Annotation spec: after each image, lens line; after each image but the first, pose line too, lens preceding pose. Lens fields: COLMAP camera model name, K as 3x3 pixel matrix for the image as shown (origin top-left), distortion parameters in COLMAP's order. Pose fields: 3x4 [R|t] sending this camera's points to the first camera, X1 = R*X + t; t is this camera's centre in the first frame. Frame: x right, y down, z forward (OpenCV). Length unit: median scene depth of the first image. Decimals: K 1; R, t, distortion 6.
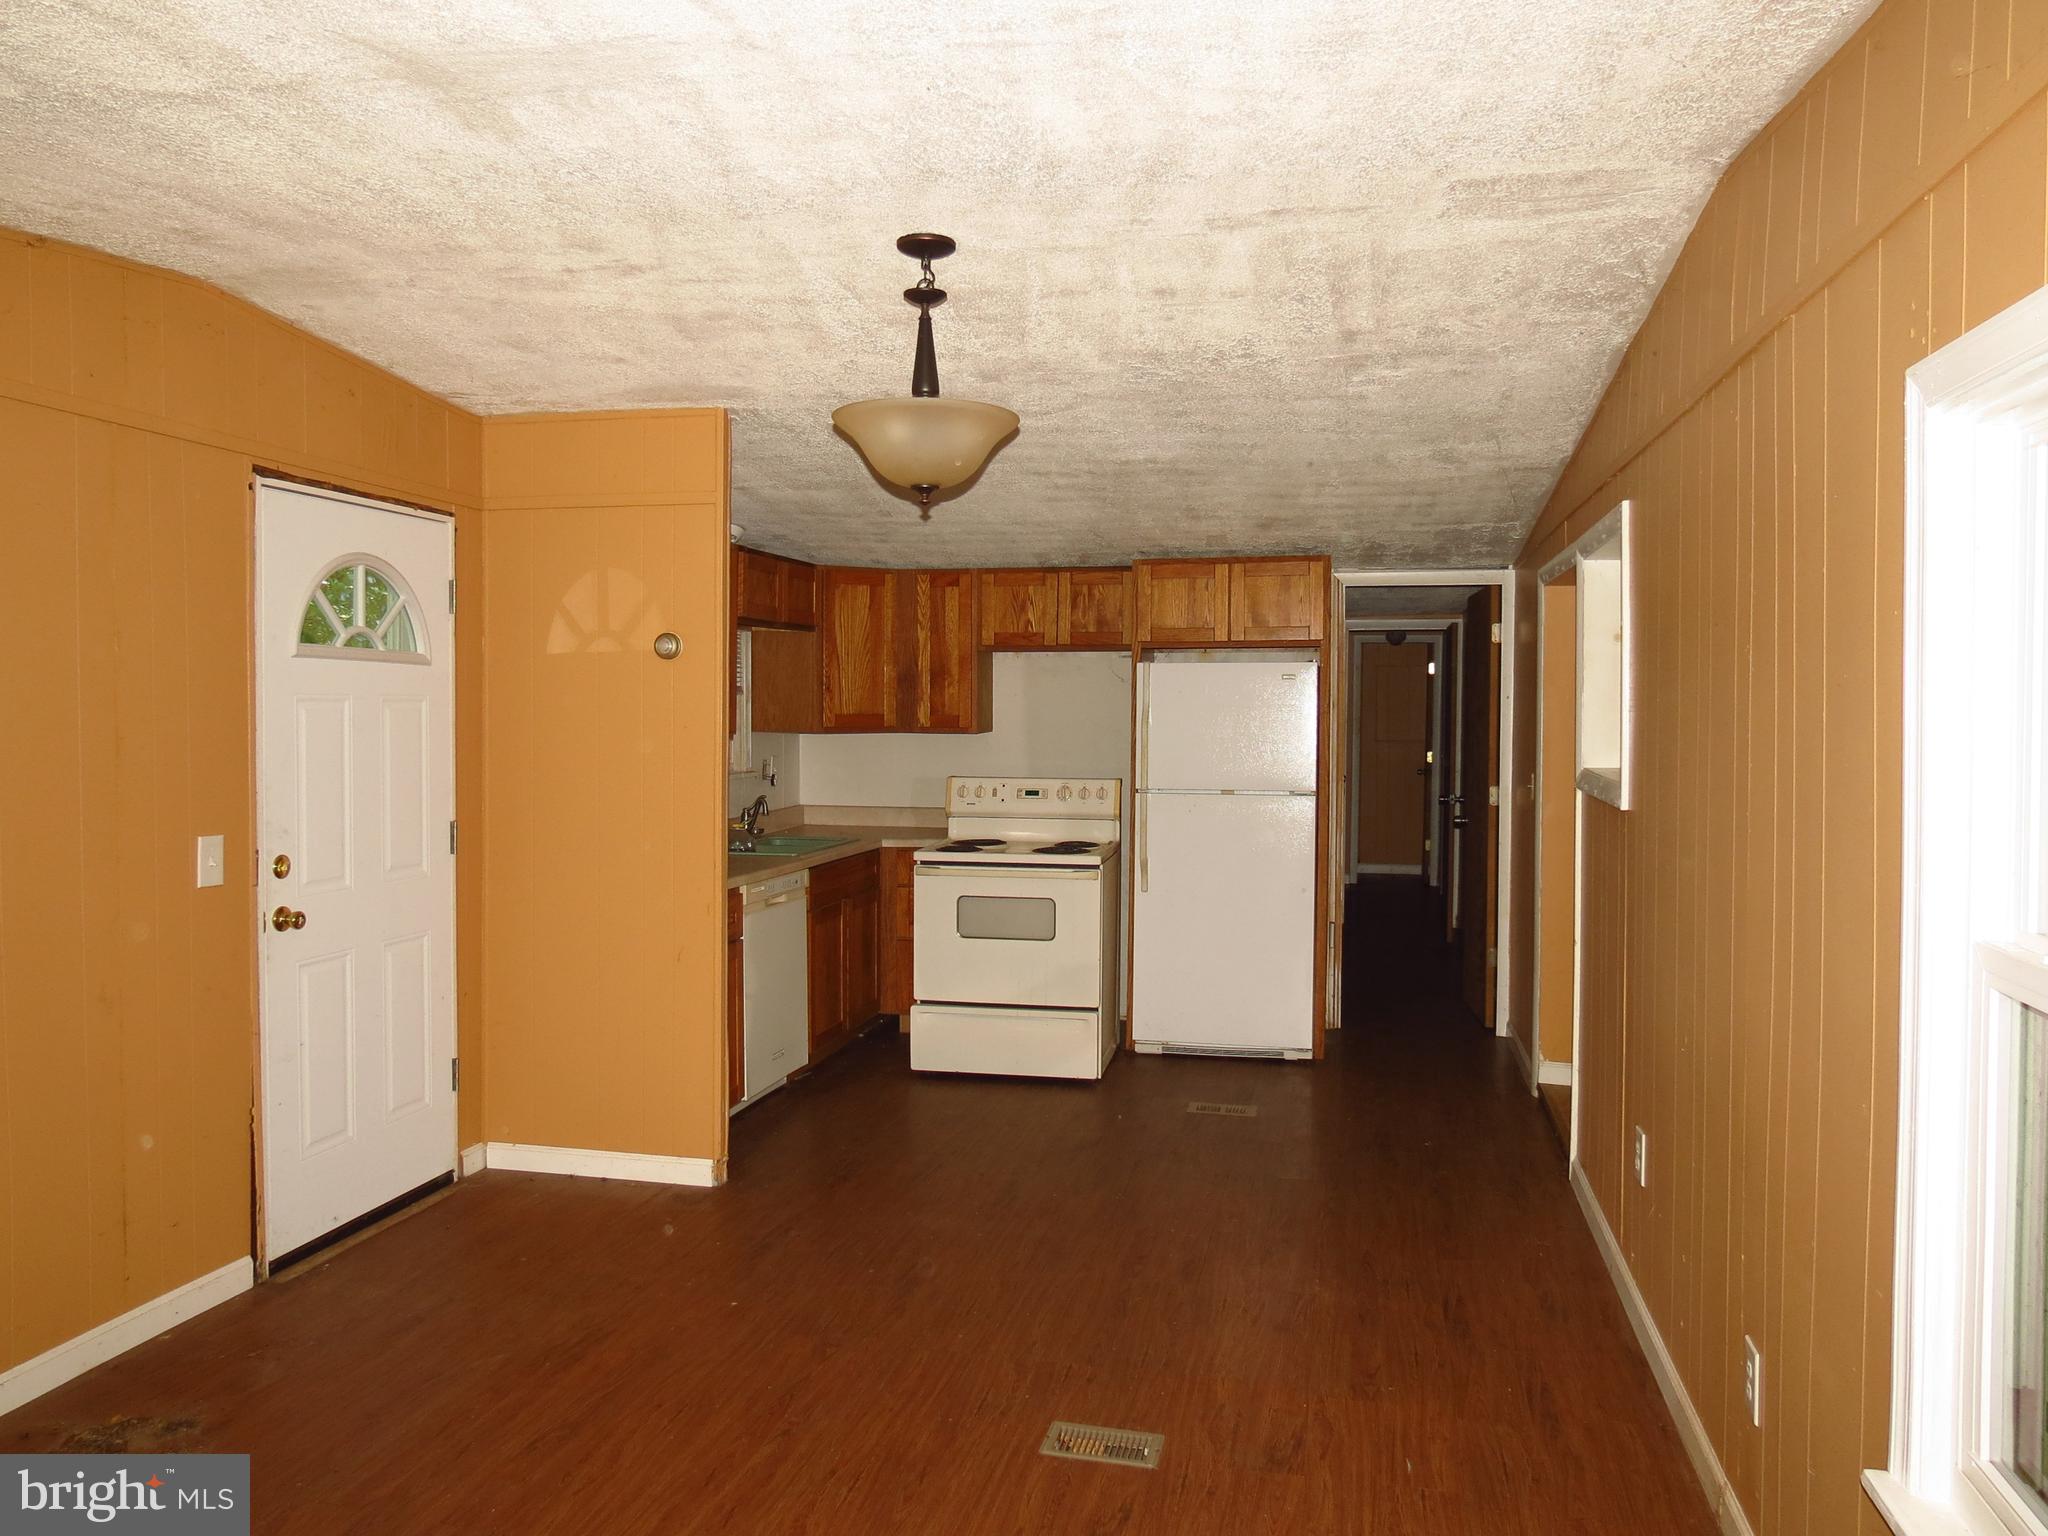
lens RADIAL K [[1458.6, 0, 1011.2], [0, 1458.6, 763.1], [0, 0, 1]] dist [-0.001950, -0.002336]
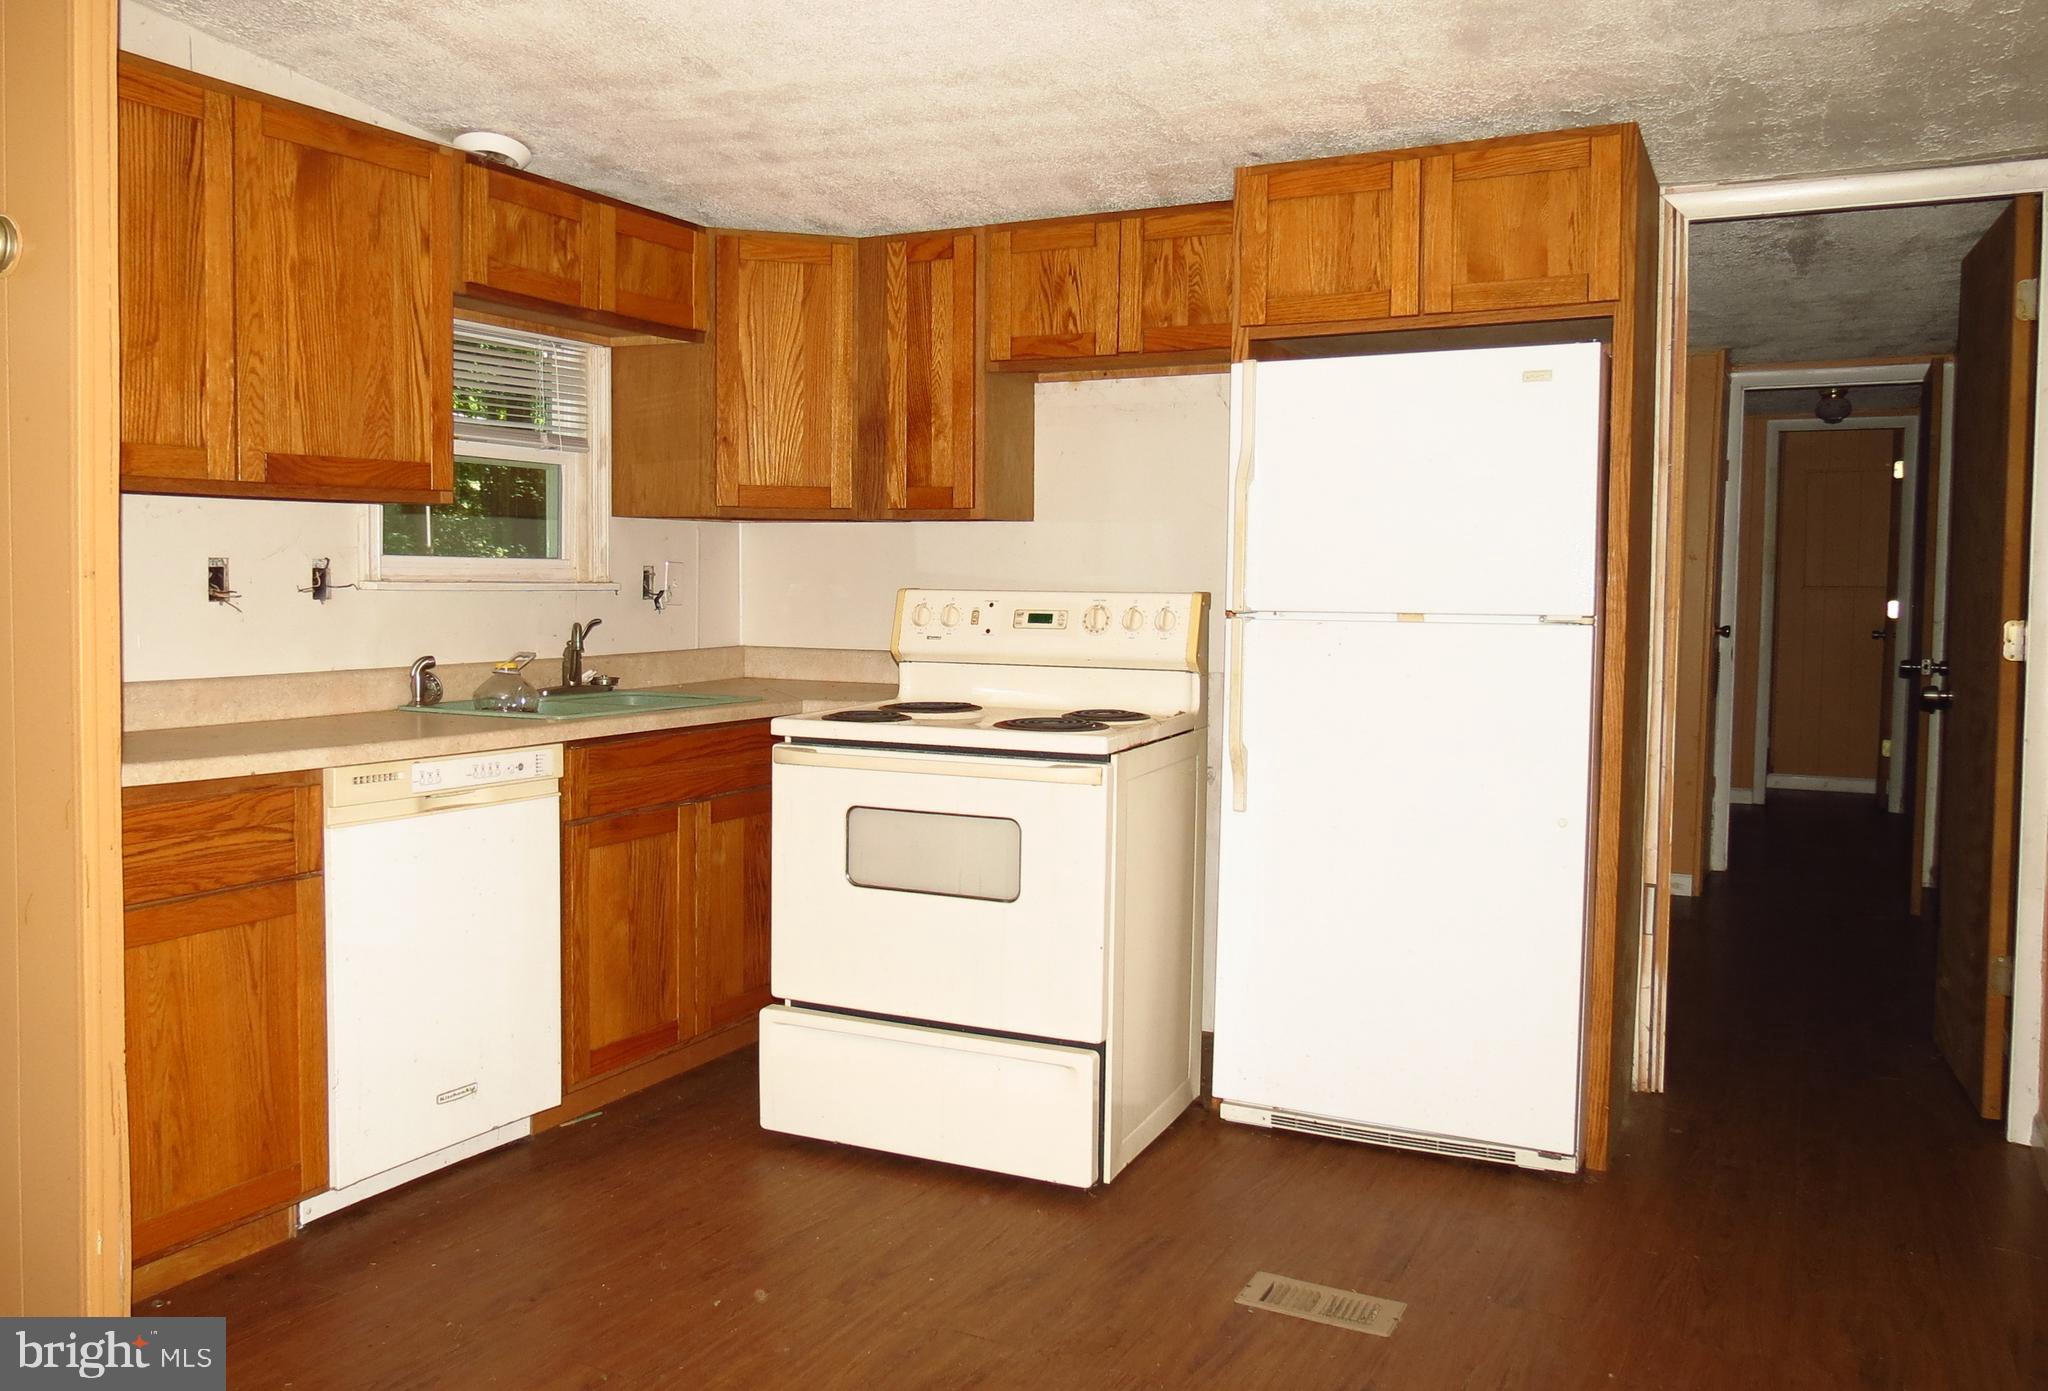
lens RADIAL K [[1496.2, 0, 1021.2], [0, 1496.2, 669.4], [0, 0, 1]] dist [-0.012524, 0.002751]
pose [[0.965956, 0.017189, -0.258135, 0.144206], [-0.014360, 0.999814, 0.012842, 0.030984], [0.258307, -0.008698, 0.966024, 0.448383]]
